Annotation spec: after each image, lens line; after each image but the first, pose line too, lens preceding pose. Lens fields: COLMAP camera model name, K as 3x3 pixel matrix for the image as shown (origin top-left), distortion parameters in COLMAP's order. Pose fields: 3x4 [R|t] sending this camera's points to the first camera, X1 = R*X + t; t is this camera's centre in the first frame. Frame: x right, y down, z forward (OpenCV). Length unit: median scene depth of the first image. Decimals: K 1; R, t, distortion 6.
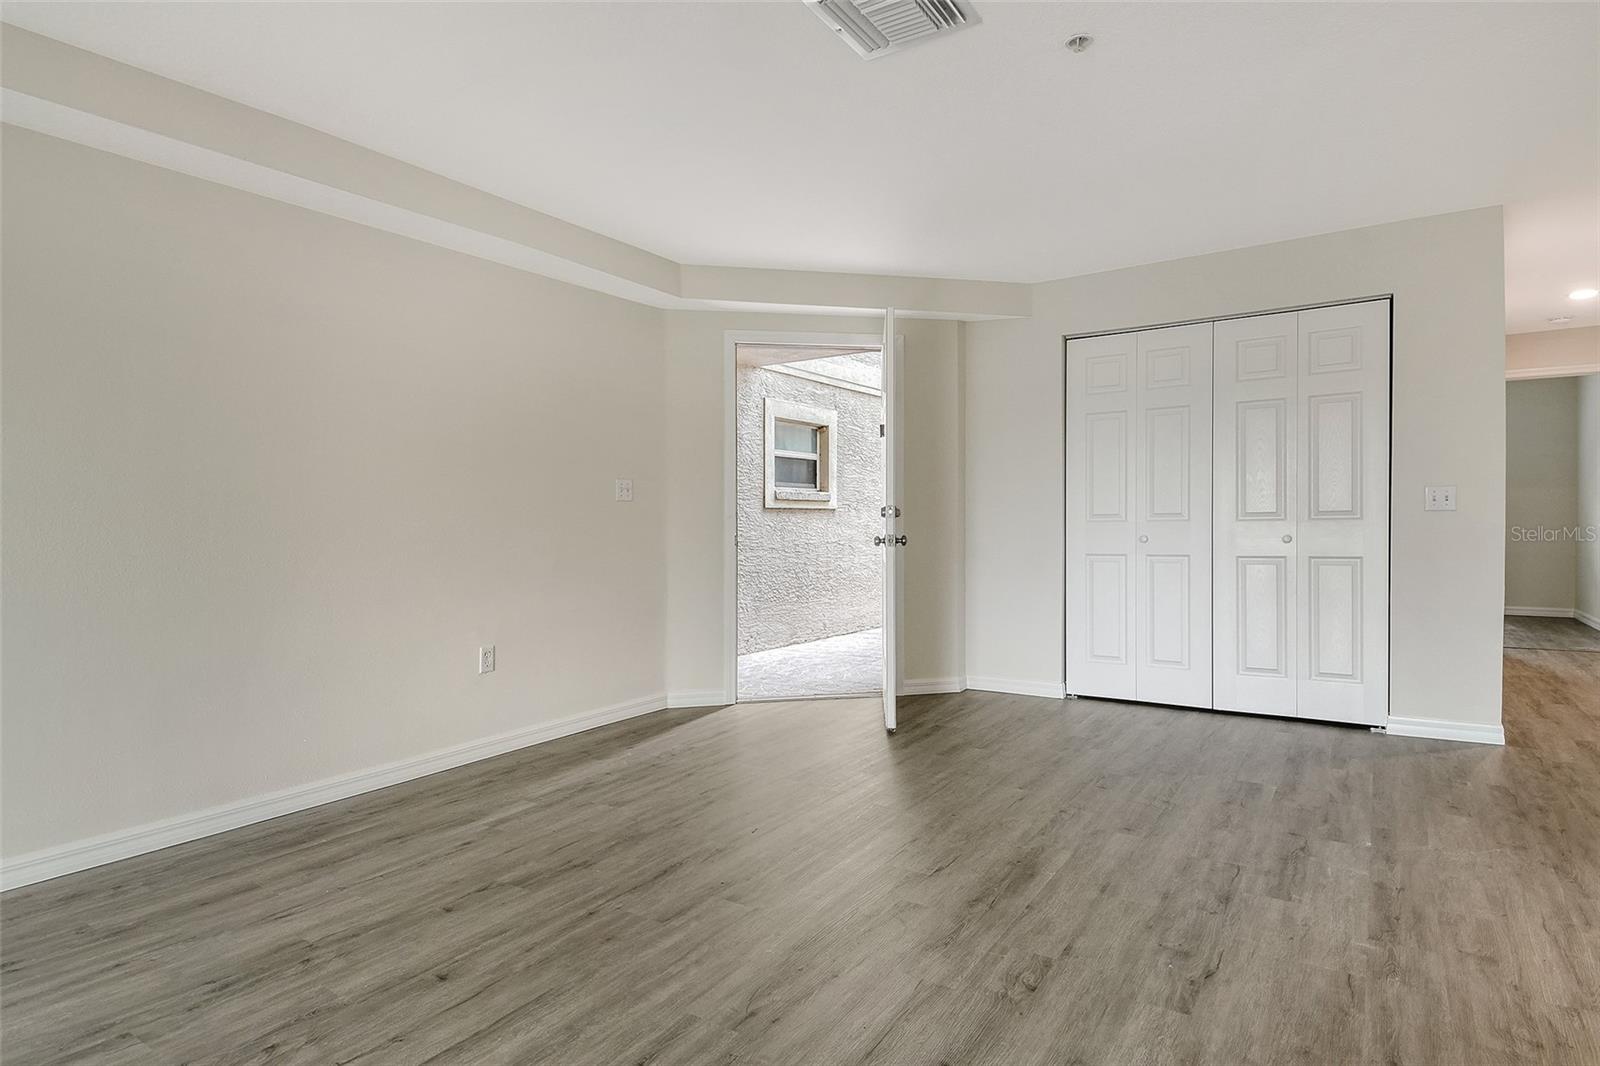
lens RADIAL K [[856.6, 0, 821.6], [0, 856.6, 556.7], [0, 0, 1]] dist [0.039230, -0.043453]
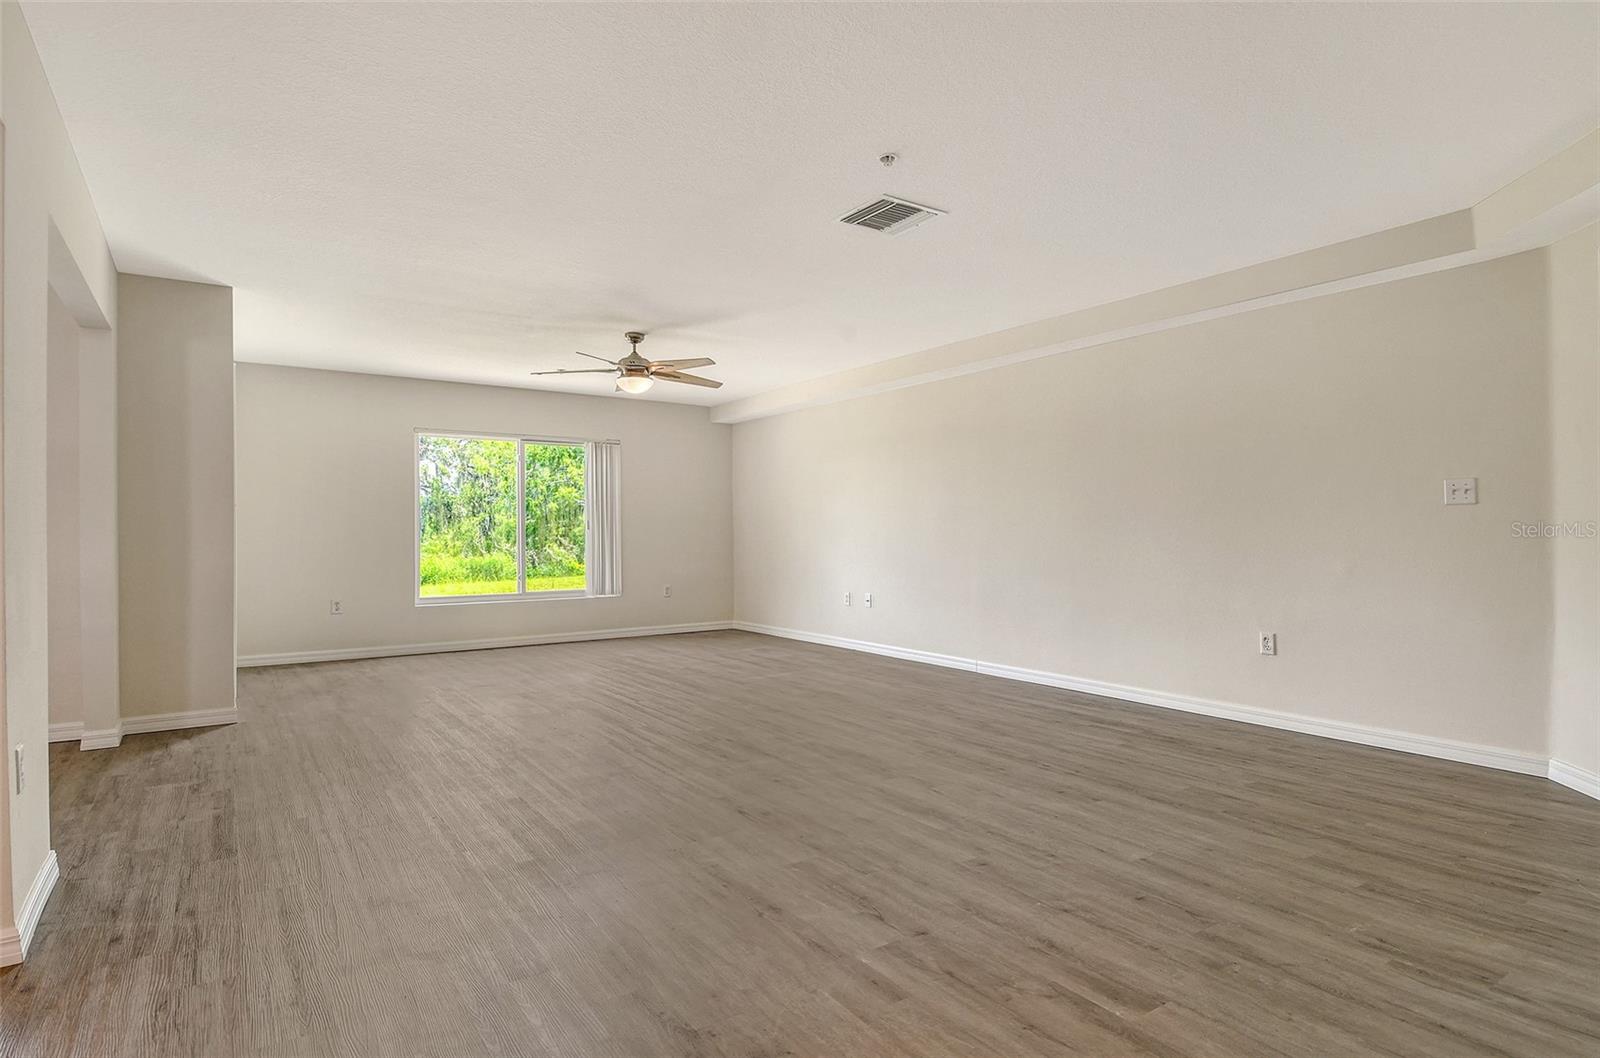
lens RADIAL K [[858.7, 0, 823.7], [0, 858.7, 524.4], [0, 0, 1]] dist [0.058735, -0.060958]
pose [[-0.371857, 0.003502, -0.928283, 1.306632], [-0.034610, 0.999245, 0.017634, -0.062374], [0.927644, 0.038686, -0.371456, 1.190645]]
